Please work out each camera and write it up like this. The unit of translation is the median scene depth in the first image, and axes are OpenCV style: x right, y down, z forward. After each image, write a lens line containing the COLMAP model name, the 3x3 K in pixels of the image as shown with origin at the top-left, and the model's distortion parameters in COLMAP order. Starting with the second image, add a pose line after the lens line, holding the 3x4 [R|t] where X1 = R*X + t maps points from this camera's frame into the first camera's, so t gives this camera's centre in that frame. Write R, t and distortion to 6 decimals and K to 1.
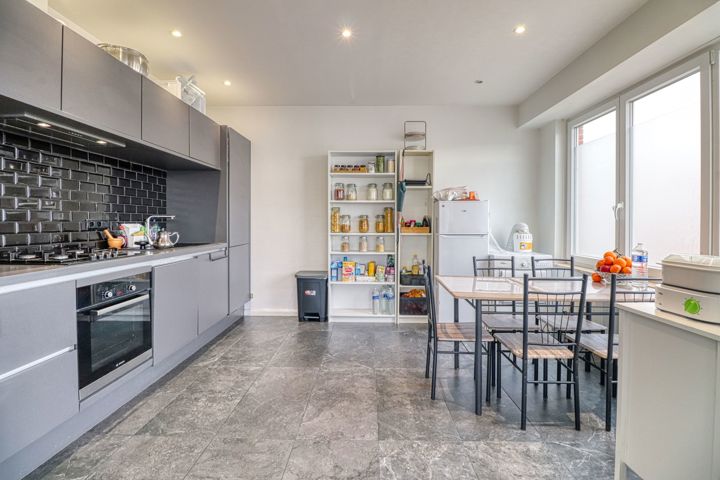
lens RADIAL K [[332.7, 0, 362.2], [0, 332.7, 226.6], [0, 0, 1]] dist [0.000039, -0.012497]
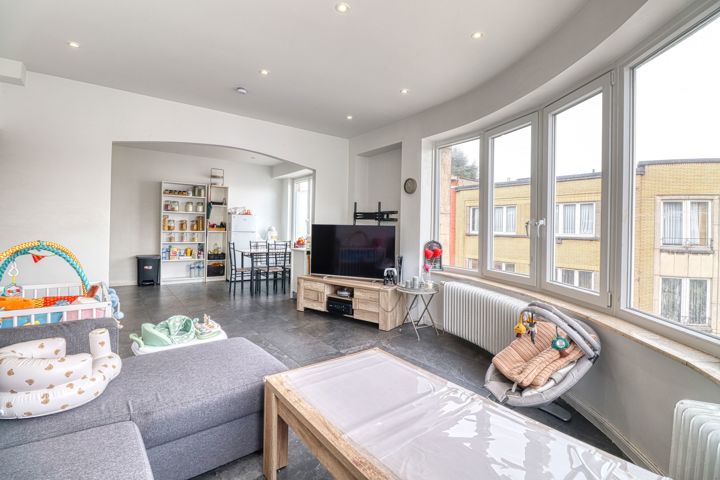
lens RADIAL K [[332.7, 0, 362.2], [0, 332.7, 226.6], [0, 0, 1]] dist [0.000039, -0.012497]
pose [[0.783719, 0.013781, 0.620962, -0.343169], [-0.008439, 0.999898, -0.011540, 0.009564], [-0.621058, 0.003804, 0.783756, -0.906046]]
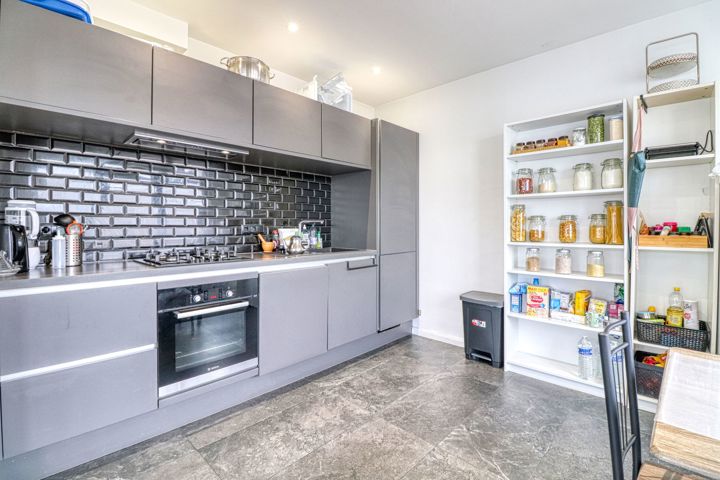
lens RADIAL K [[332.7, 0, 362.2], [0, 332.7, 226.6], [0, 0, 1]] dist [0.000039, -0.012497]
pose [[0.741041, -0.001349, -0.671459, 0.145024], [-0.005929, 0.999946, -0.008553, -0.005412], [0.671434, 0.010320, 0.740992, 0.283269]]
